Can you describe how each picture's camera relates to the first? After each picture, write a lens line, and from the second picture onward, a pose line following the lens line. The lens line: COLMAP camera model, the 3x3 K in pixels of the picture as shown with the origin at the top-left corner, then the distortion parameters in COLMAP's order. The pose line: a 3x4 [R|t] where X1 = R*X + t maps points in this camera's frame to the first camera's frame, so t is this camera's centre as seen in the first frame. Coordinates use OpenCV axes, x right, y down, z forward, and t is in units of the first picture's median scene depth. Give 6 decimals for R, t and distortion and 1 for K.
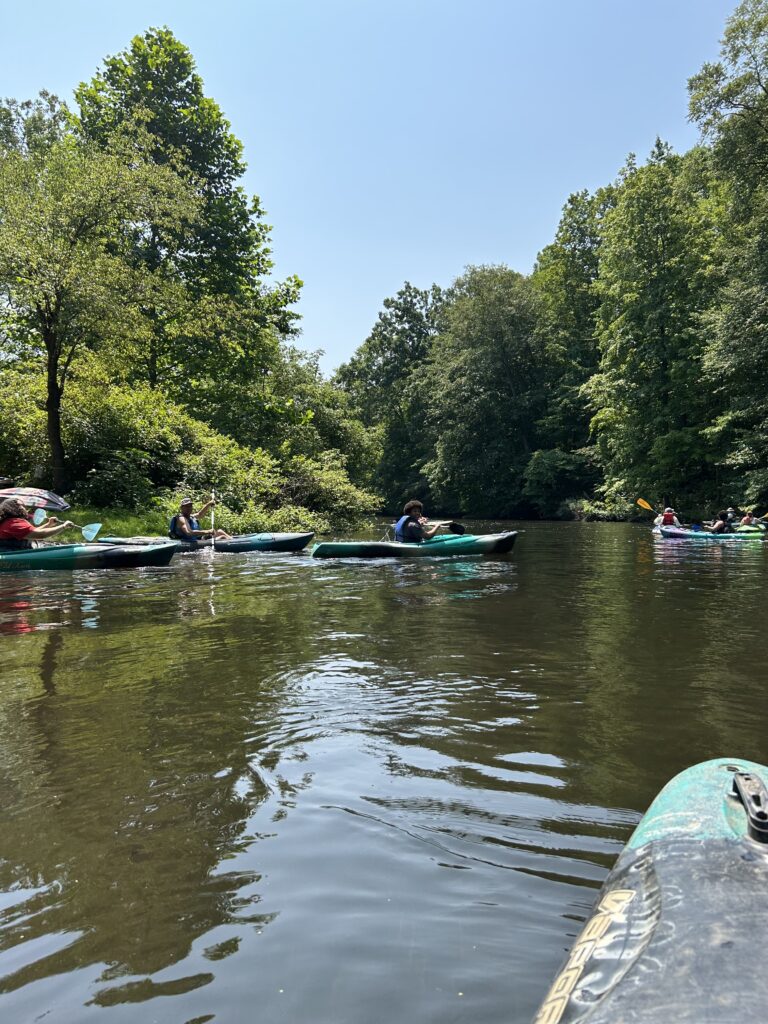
lens RADIAL K [[770.0, 0, 376.8], [0, 770.0, 517.8], [0, 0, 1]] dist [0.045774, -0.049420]
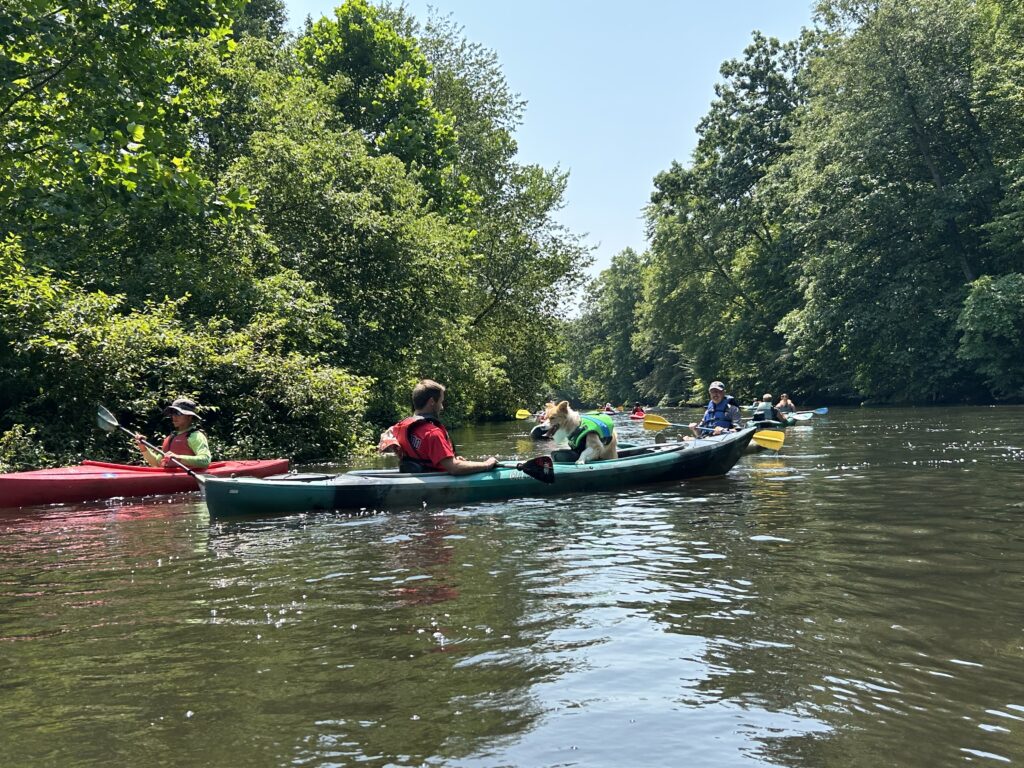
lens RADIAL K [[1023.5, 0, 512.0], [0, 1023.5, 384.0], [0, 0, 1]] dist [0.114679, -0.274818]
pose [[0.959789, -0.049399, -0.276343, 0.221918], [0.042144, 0.998595, -0.032136, -0.003710], [0.277542, 0.019197, 0.960522, 0.497561]]
